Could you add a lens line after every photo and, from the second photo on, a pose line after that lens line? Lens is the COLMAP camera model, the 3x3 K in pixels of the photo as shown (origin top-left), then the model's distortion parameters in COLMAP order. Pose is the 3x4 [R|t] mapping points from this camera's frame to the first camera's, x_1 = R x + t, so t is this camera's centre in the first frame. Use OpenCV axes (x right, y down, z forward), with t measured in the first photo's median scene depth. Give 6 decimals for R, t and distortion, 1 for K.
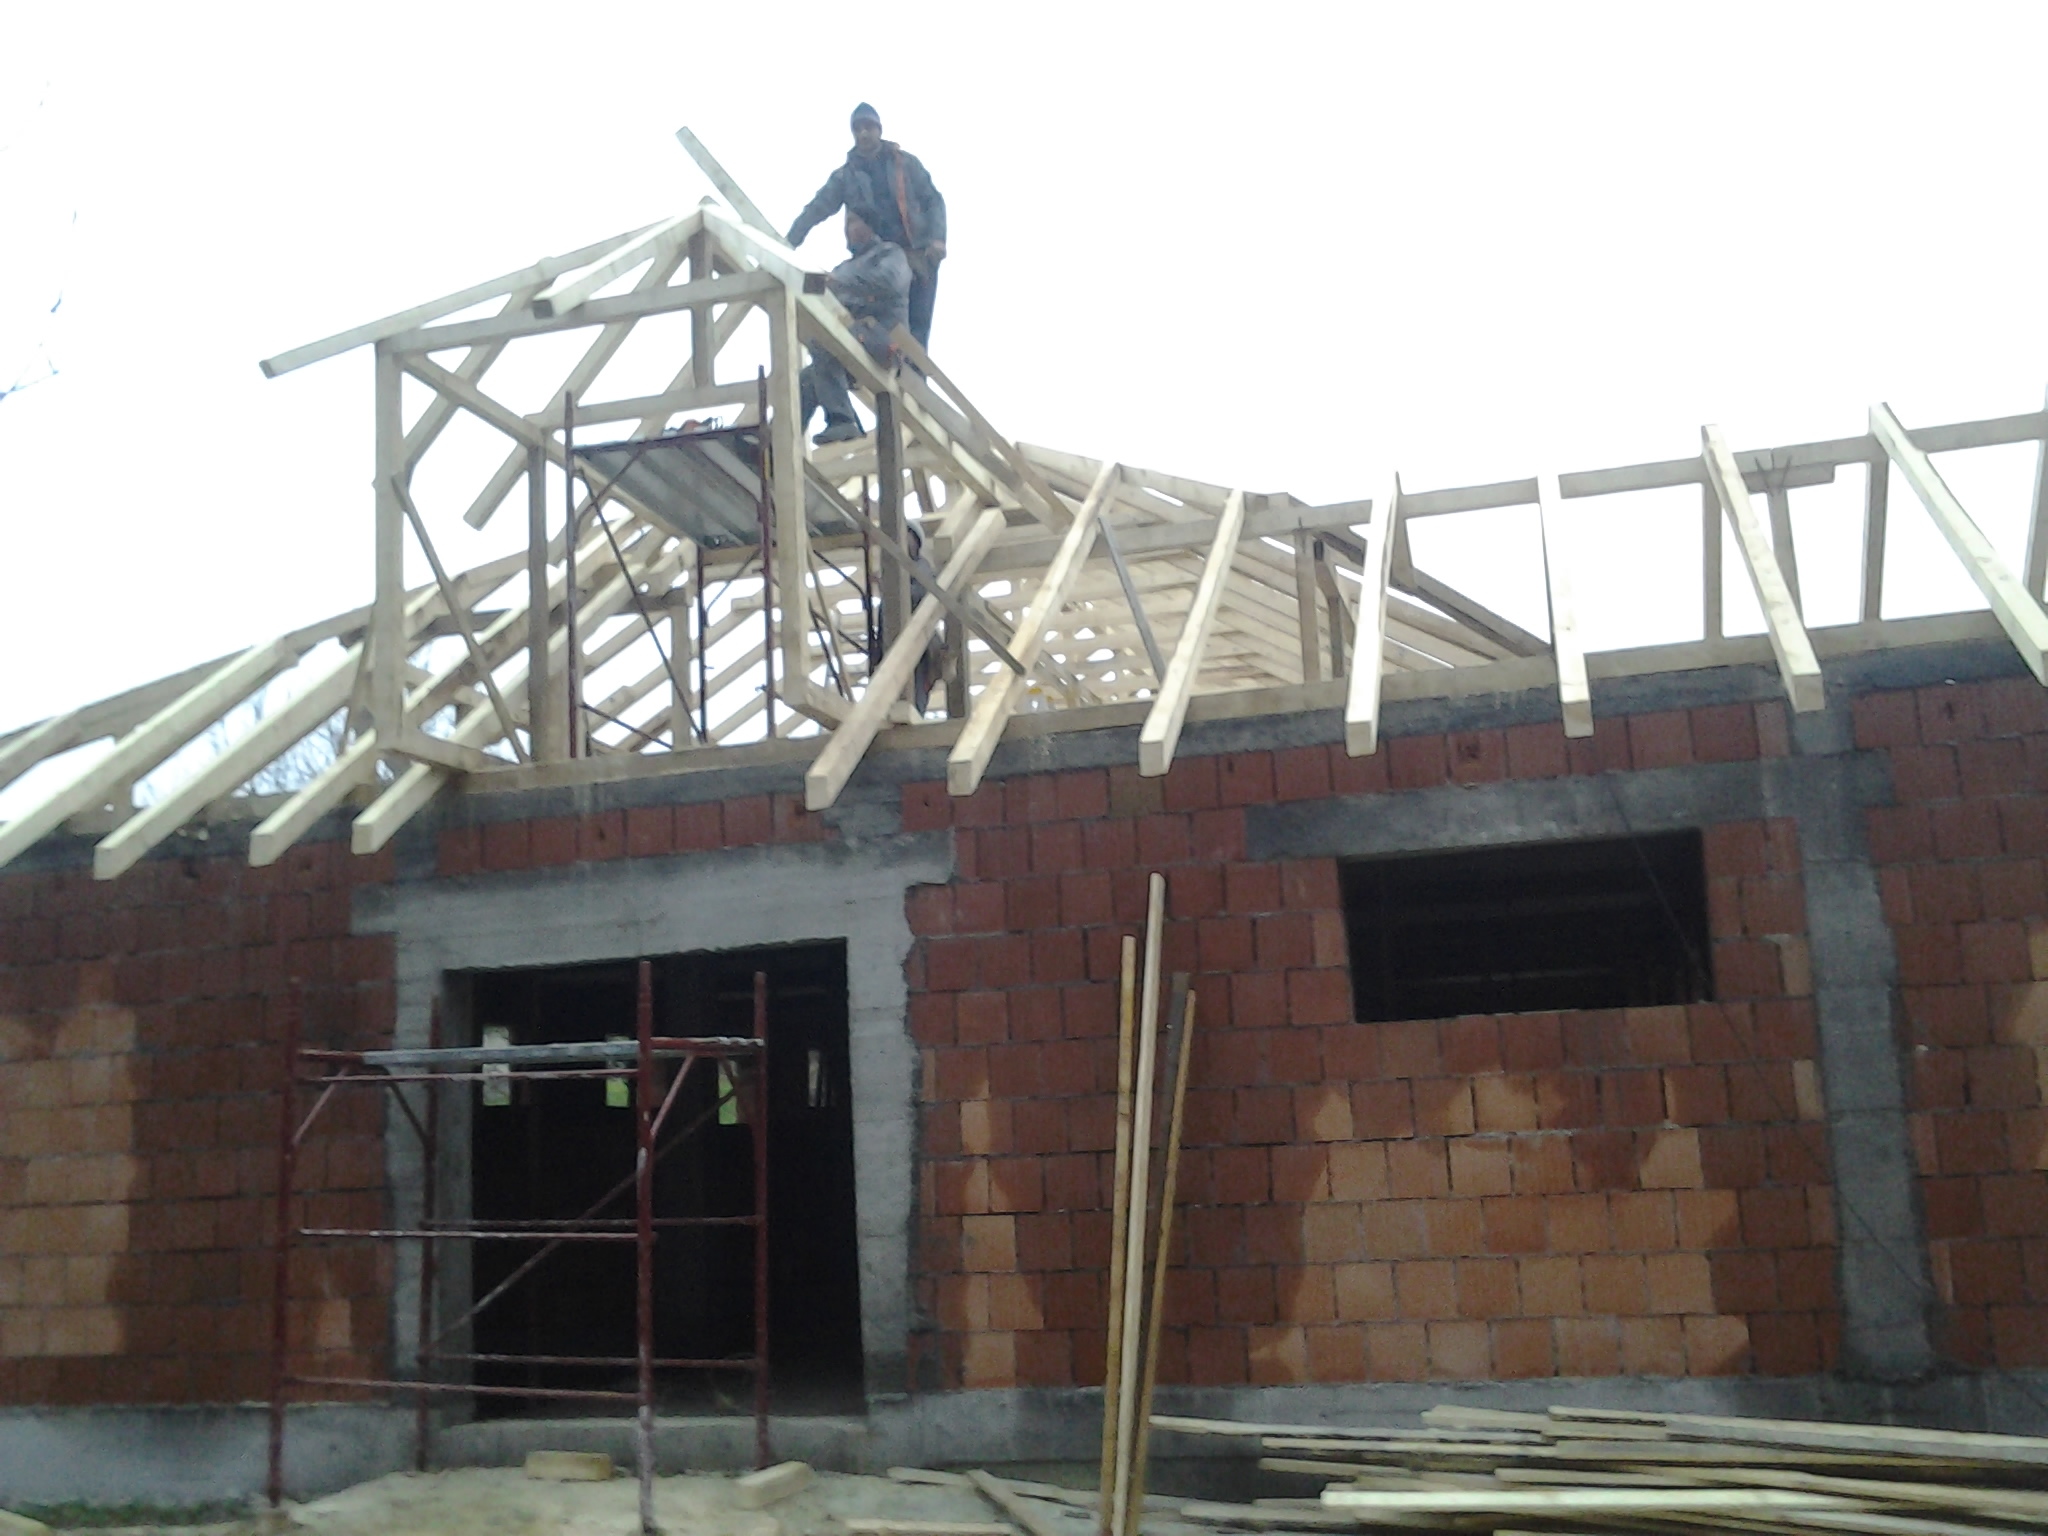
lens RADIAL K [[1942.3, 0, 1024.0], [0, 1942.3, 768.0], [0, 0, 1]] dist [0.095649, -0.234192]
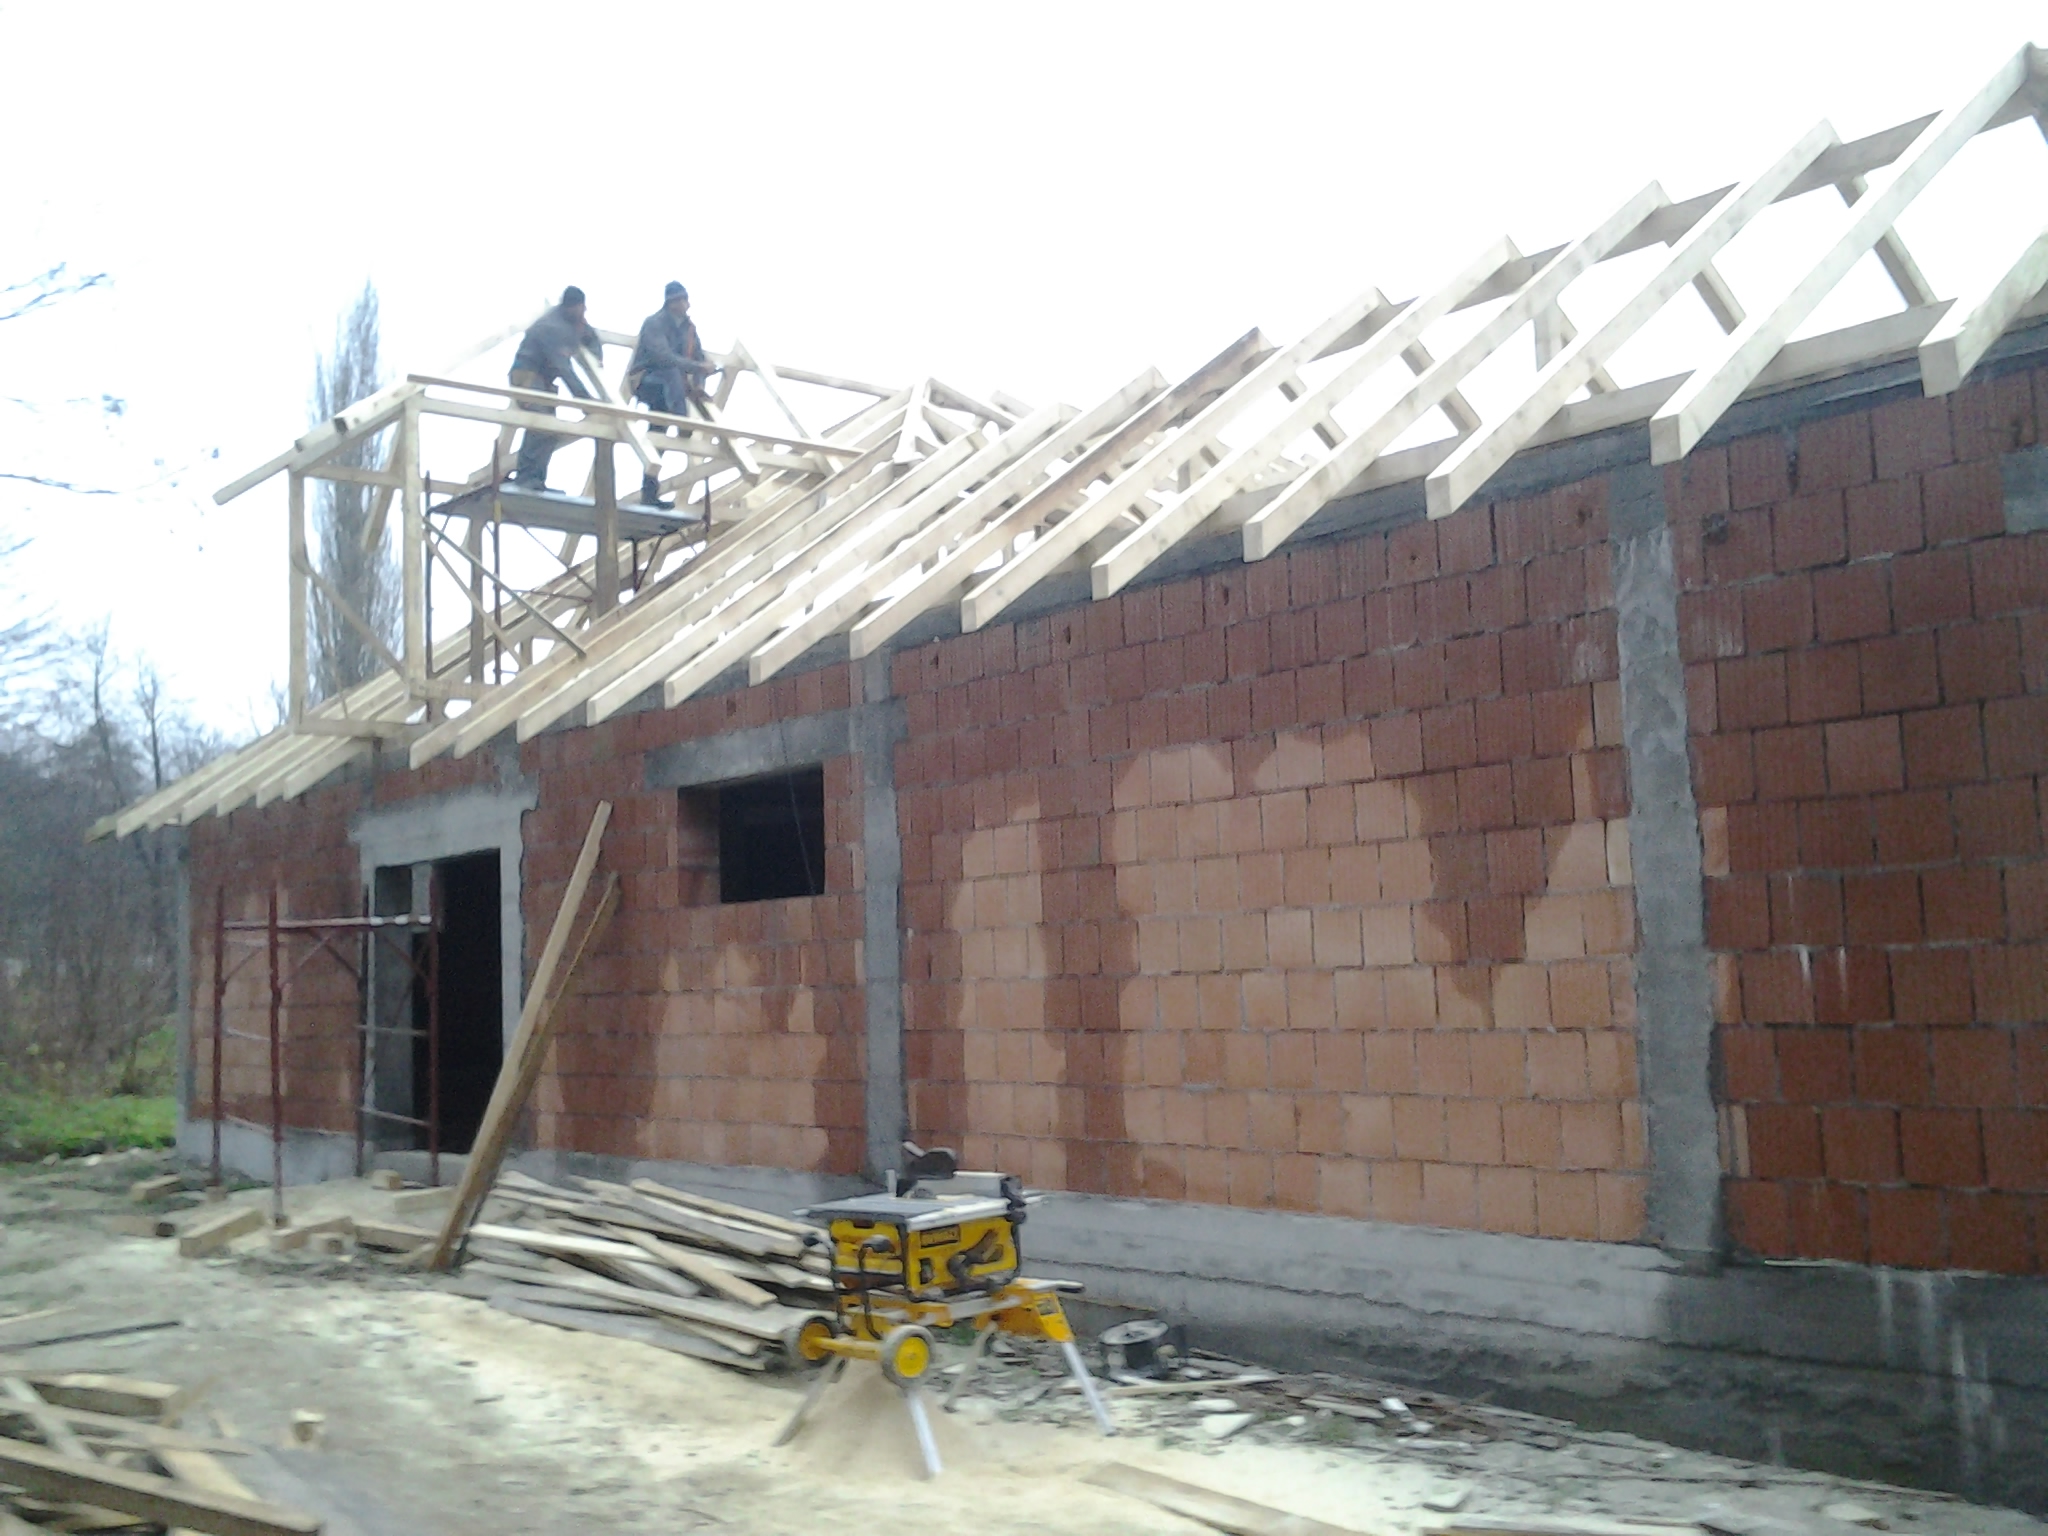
lens RADIAL K [[1942.3, 0, 1024.0], [0, 1942.3, 768.0], [0, 0, 1]] dist [0.095649, -0.234192]
pose [[0.831086, -0.034714, -0.555059, 1.182580], [0.087542, 0.993773, 0.068926, -0.042647], [0.549210, -0.105875, 0.828951, 0.002120]]
